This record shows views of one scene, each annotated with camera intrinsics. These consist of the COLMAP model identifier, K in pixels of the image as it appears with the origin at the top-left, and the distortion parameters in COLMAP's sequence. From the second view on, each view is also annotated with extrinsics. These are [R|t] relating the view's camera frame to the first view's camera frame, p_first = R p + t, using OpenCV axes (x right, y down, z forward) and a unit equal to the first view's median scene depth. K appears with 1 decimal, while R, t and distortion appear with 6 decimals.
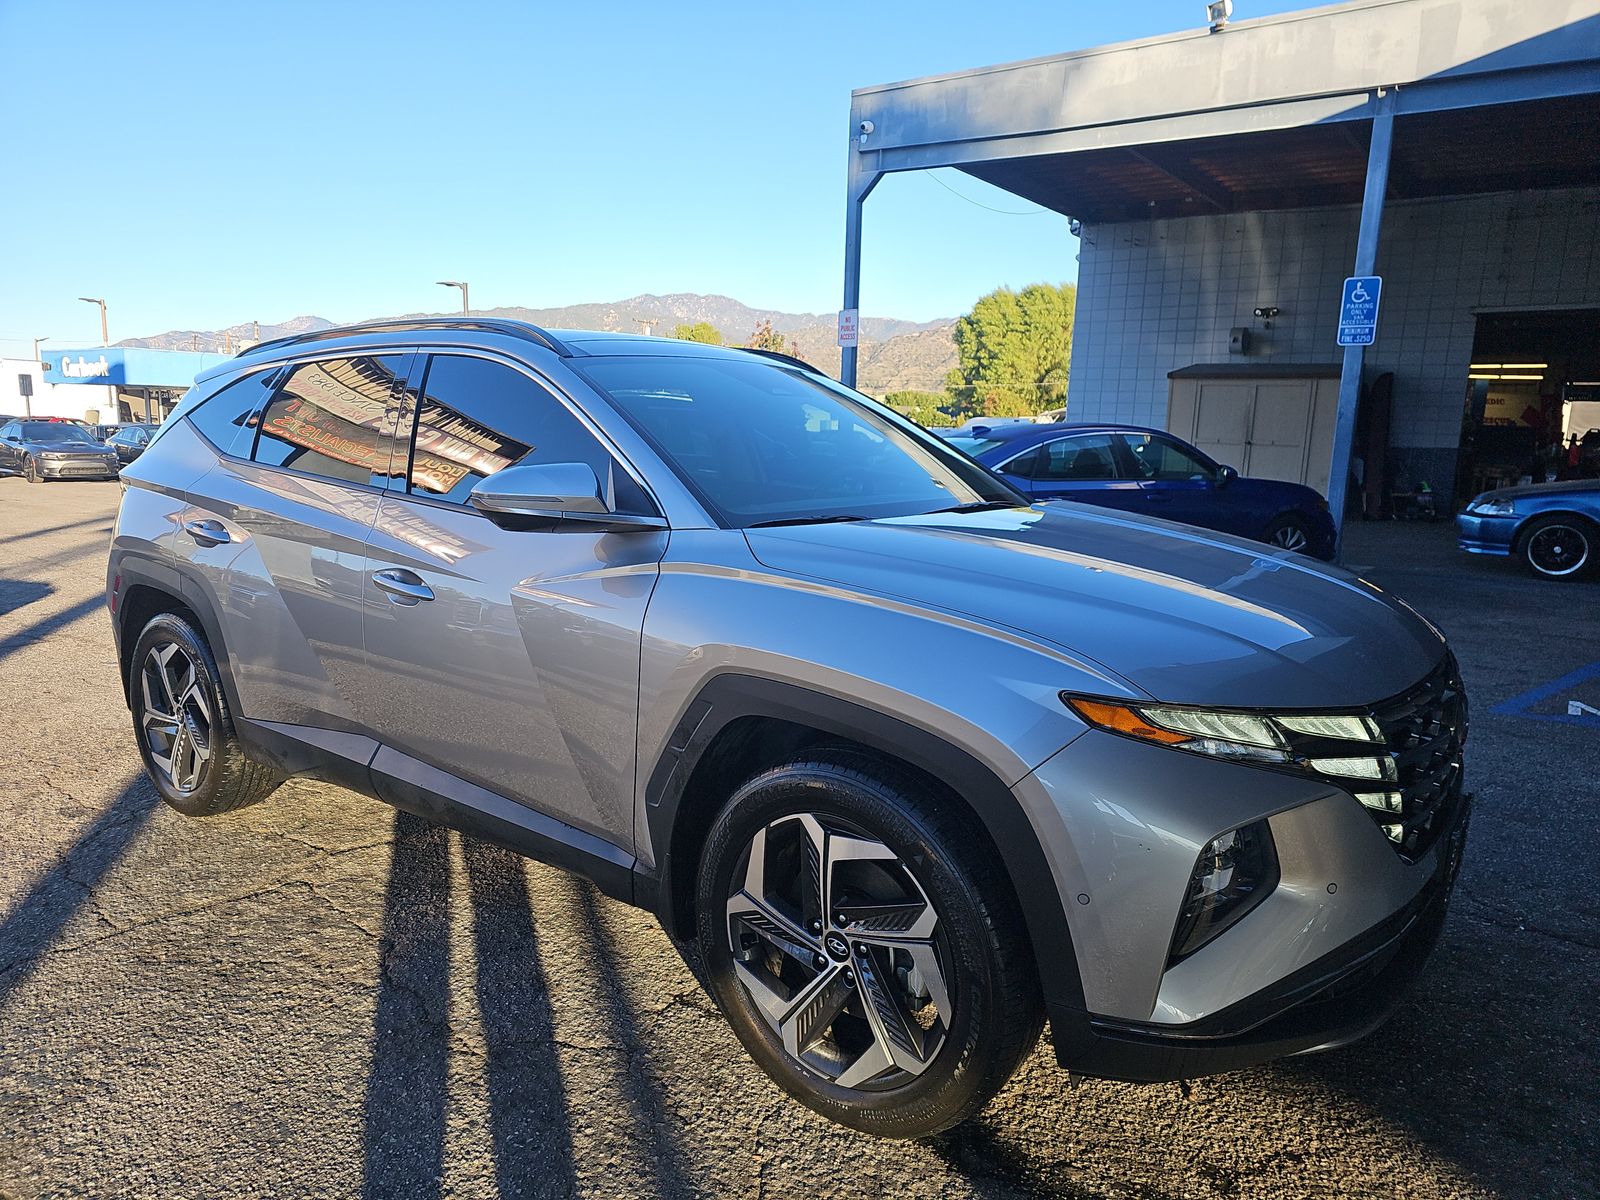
lens RADIAL K [[1068.1, 0, 790.5], [0, 1068.1, 598.1], [0, 0, 1]] dist [0.002161, 0.002624]
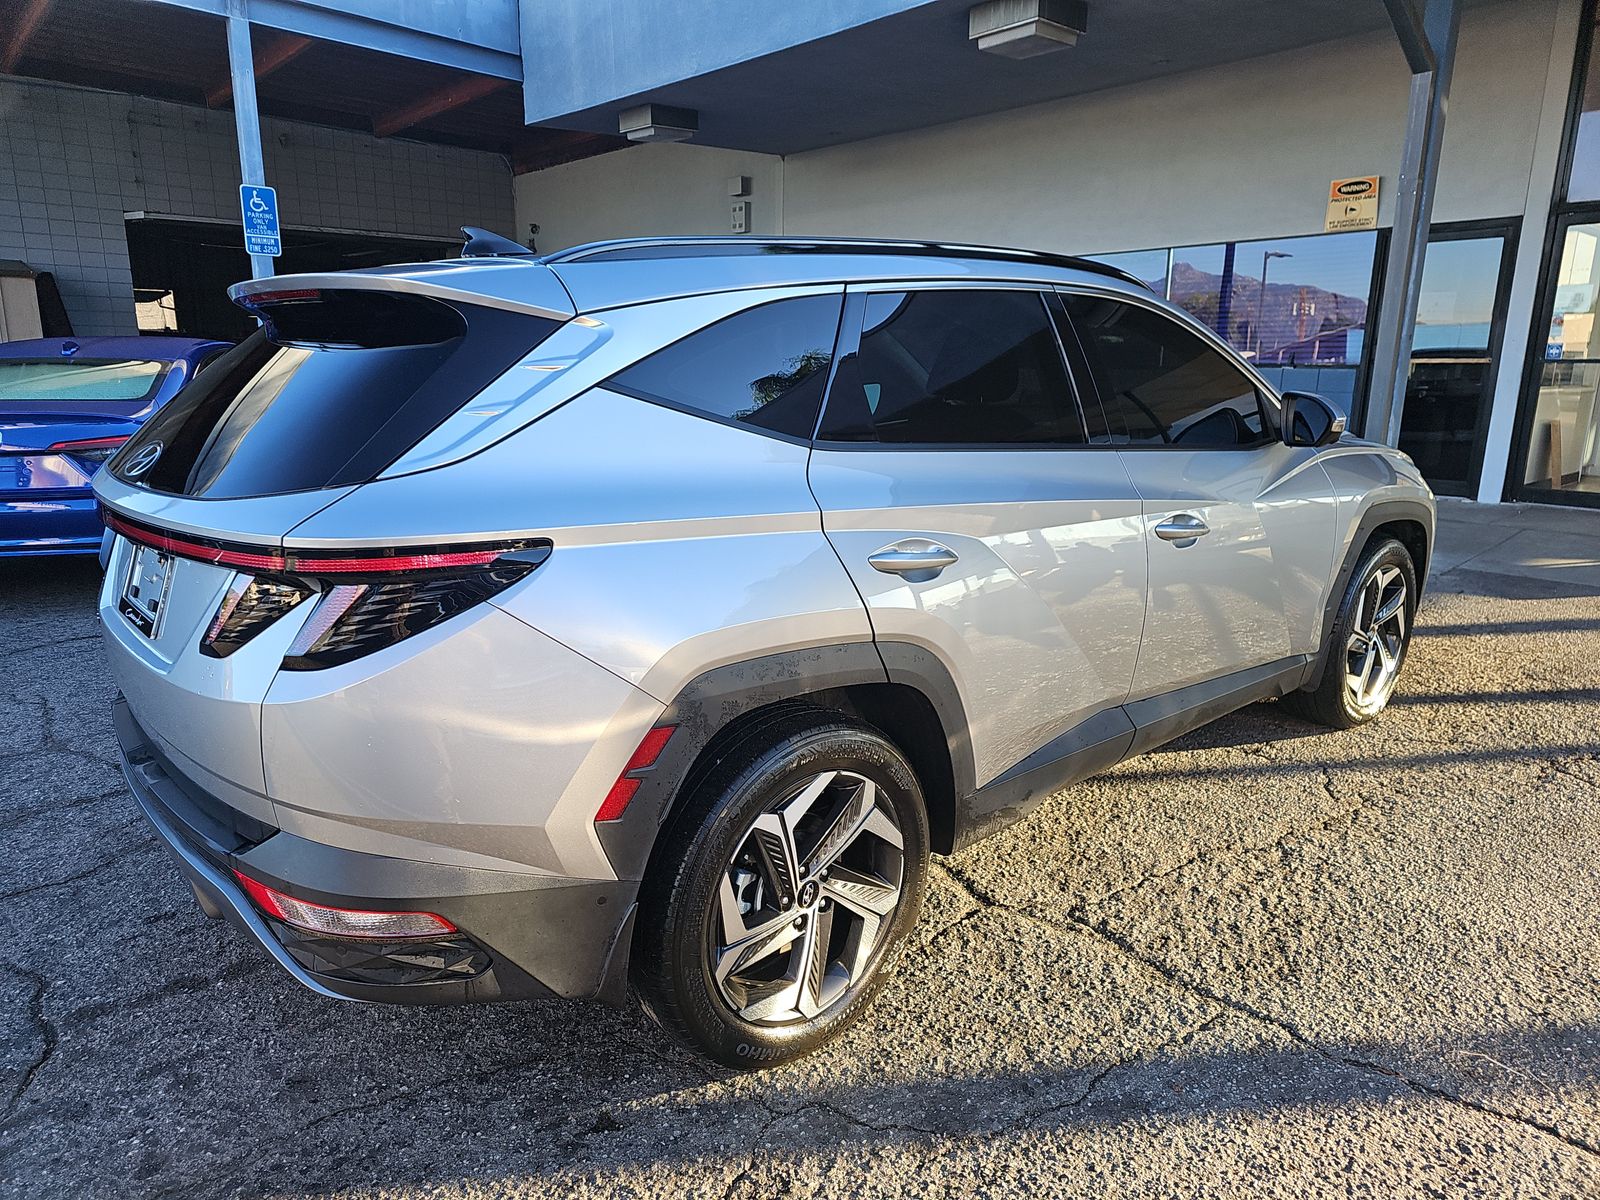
lens RADIAL K [[1068.1, 0, 782.9], [0, 1068.1, 604.1], [0, 0, 1]] dist [0.002161, 0.002624]
pose [[0.214869, -0.262687, 0.940653, -0.407142], [0.167709, 0.958766, 0.229436, -0.070904], [-0.962136, 0.108457, 0.250064, 0.315142]]
